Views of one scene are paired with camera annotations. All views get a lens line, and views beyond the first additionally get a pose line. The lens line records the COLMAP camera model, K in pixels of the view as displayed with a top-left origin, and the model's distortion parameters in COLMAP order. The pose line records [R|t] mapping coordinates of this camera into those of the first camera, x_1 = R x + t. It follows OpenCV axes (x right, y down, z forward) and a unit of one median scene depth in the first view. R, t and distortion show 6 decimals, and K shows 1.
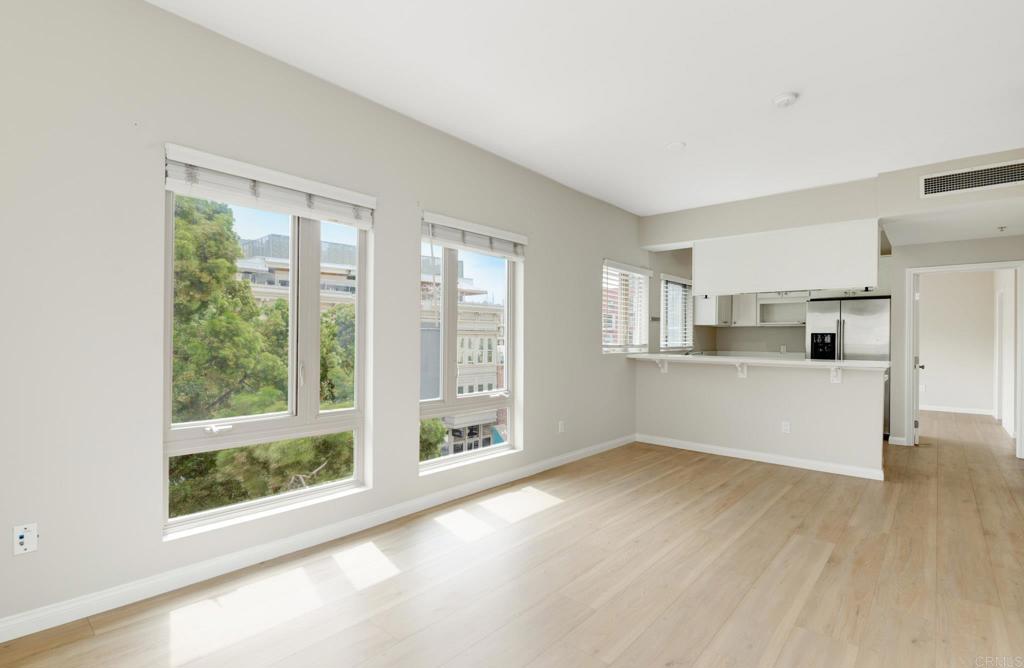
lens RADIAL K [[473.4, 0, 541.0], [0, 473.4, 334.7], [0, 0, 1]] dist [-0.001055, -0.000444]
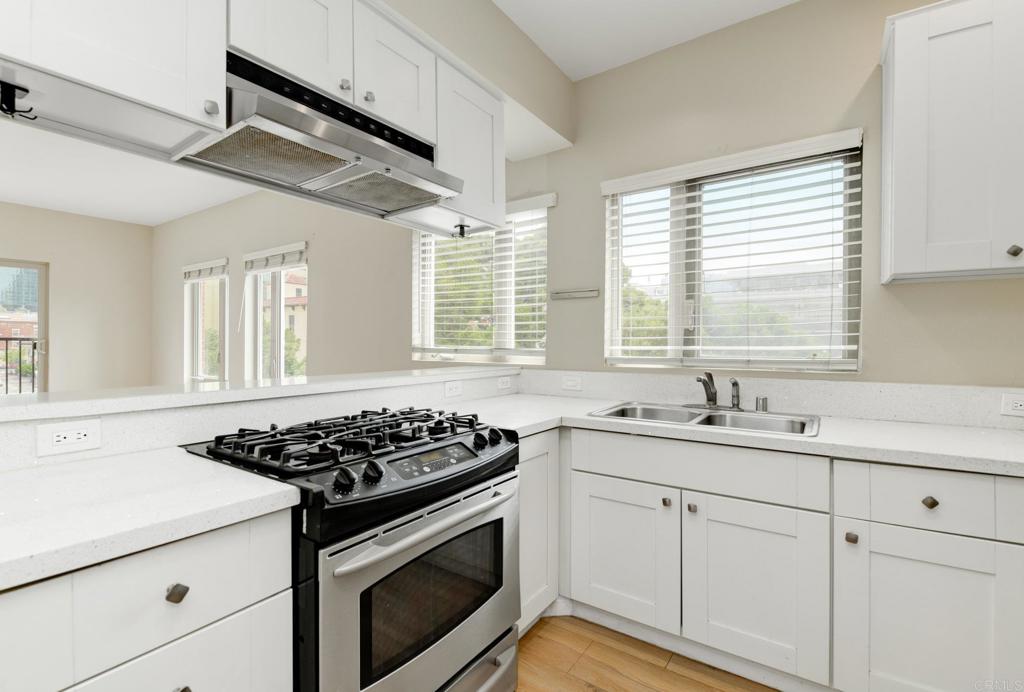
lens RADIAL K [[473.5, 0, 501.9], [0, 473.5, 347.6], [0, 0, 1]] dist [0.002505, -0.000056]
pose [[0.068743, -0.002162, -0.997632, 0.948425], [0.002465, 0.999995, -0.001997, 0.026234], [0.997631, -0.002322, 0.068748, 1.251933]]
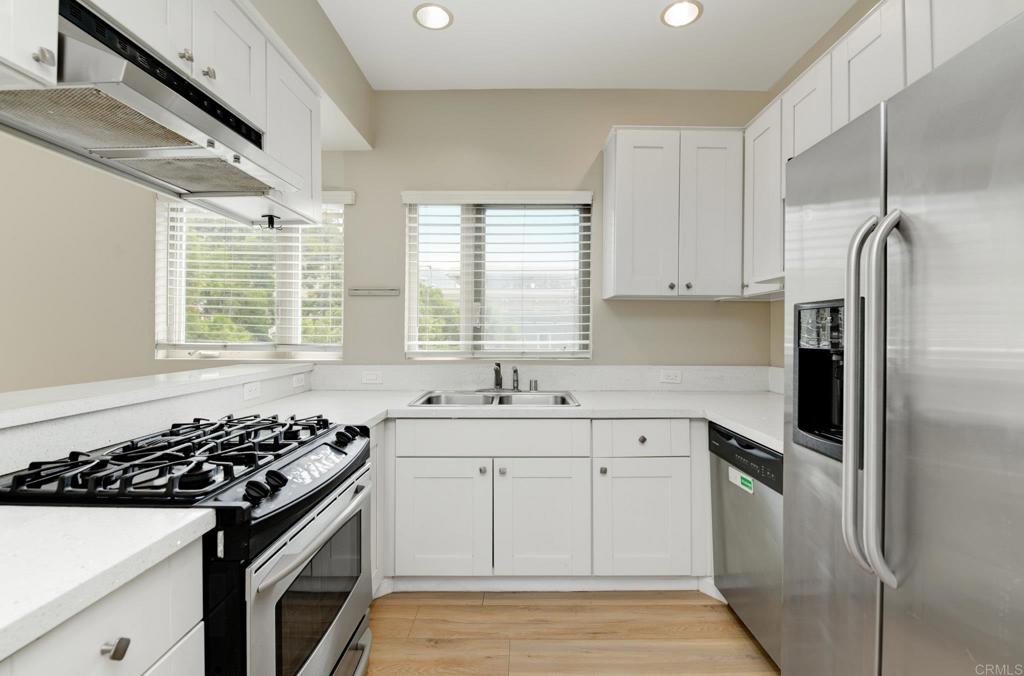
lens RADIAL K [[470.5, 0, 526.3], [0, 470.5, 333.0], [0, 0, 1]] dist [0.001599, -0.000466]
pose [[0.637599, -0.006426, -0.770341, 0.967002], [0.006029, 0.999976, -0.003352, 0.014933], [0.770344, -0.002507, 0.637623, 1.137582]]
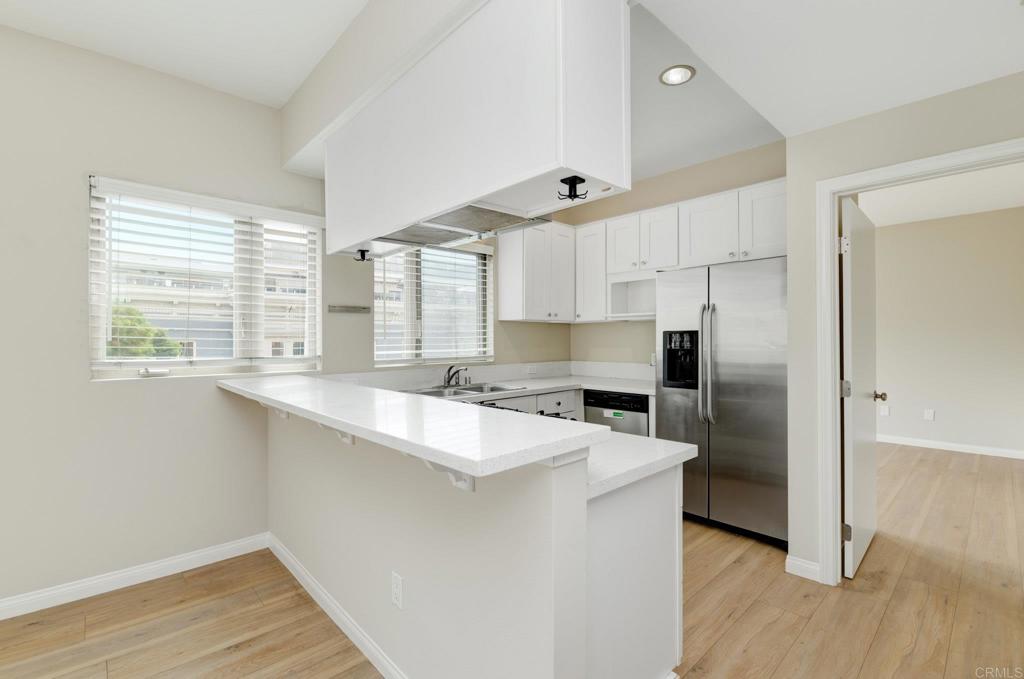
lens RADIAL K [[456.5, 0, 538.8], [0, 456.5, 342.4], [0, 0, 1]] dist [-0.001510, -0.000630]
pose [[0.995637, -0.011406, -0.092614, 0.701816], [0.012560, 0.999850, 0.011885, 0.002235], [0.092465, -0.012997, 0.995631, 0.697586]]
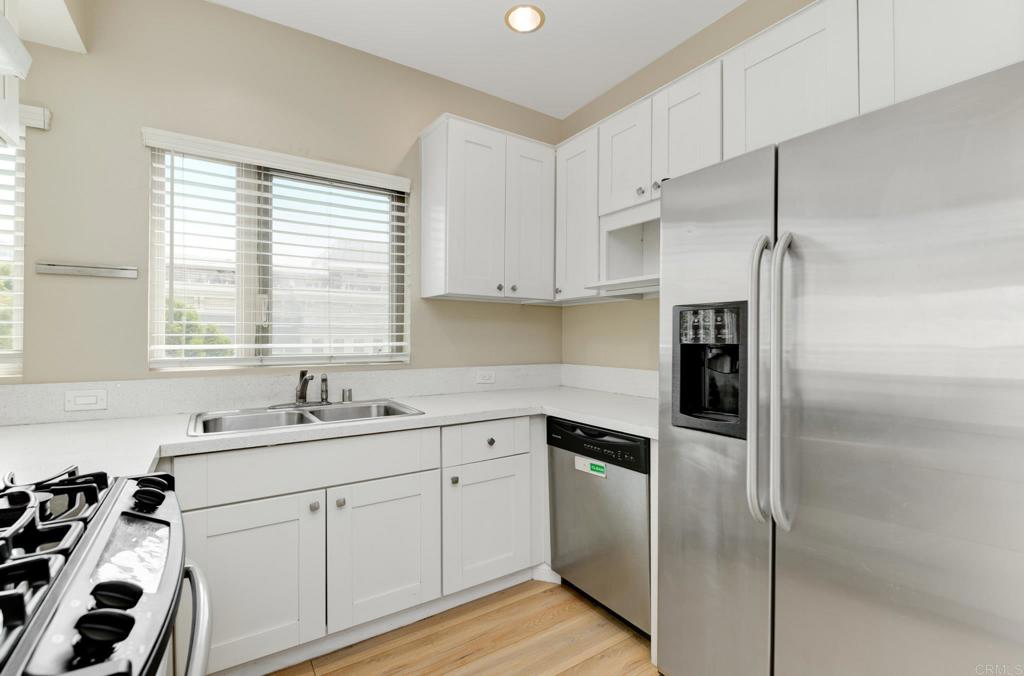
lens RADIAL K [[465.1, 0, 524.9], [0, 465.1, 340.6], [0, 0, 1]] dist [0.003011, -0.000177]
pose [[0.957964, -0.006259, -0.286822, 0.831680], [0.008891, 0.999929, 0.007875, 0.018602], [0.286752, -0.010094, 0.957952, 1.099474]]
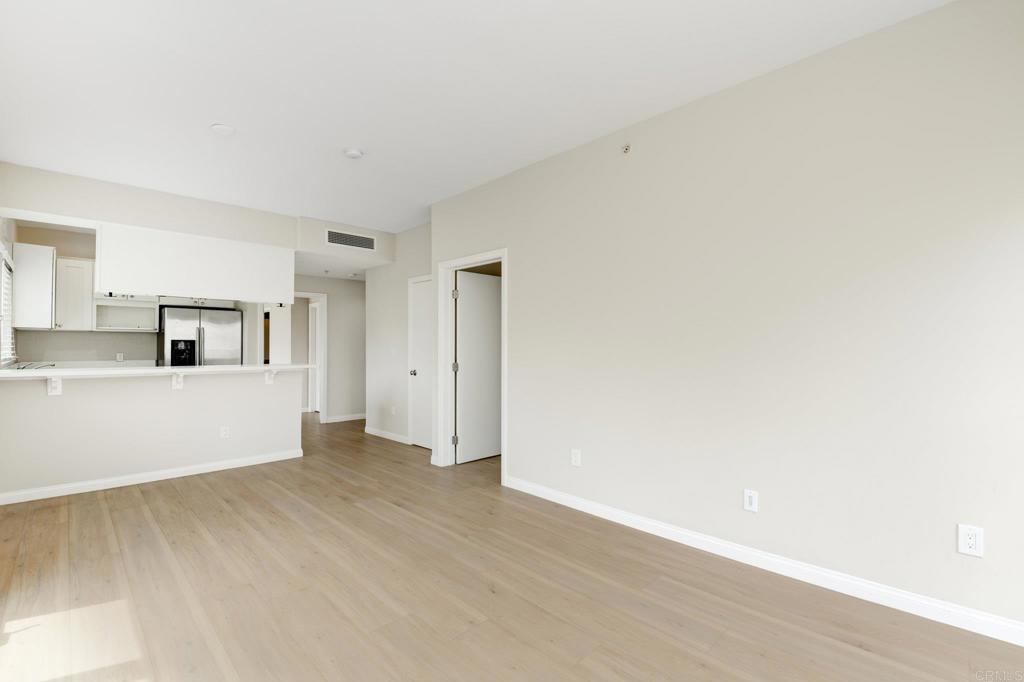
lens RADIAL K [[450.0, 0, 475.0], [0, 450.0, 340.6], [0, 0, 1]] dist [-0.002829, -0.000740]
pose [[0.145885, 0.003615, 0.989295, -0.391597], [-0.006052, 0.999978, -0.002762, -0.004338], [-0.989283, -0.005584, 0.145903, 0.340194]]
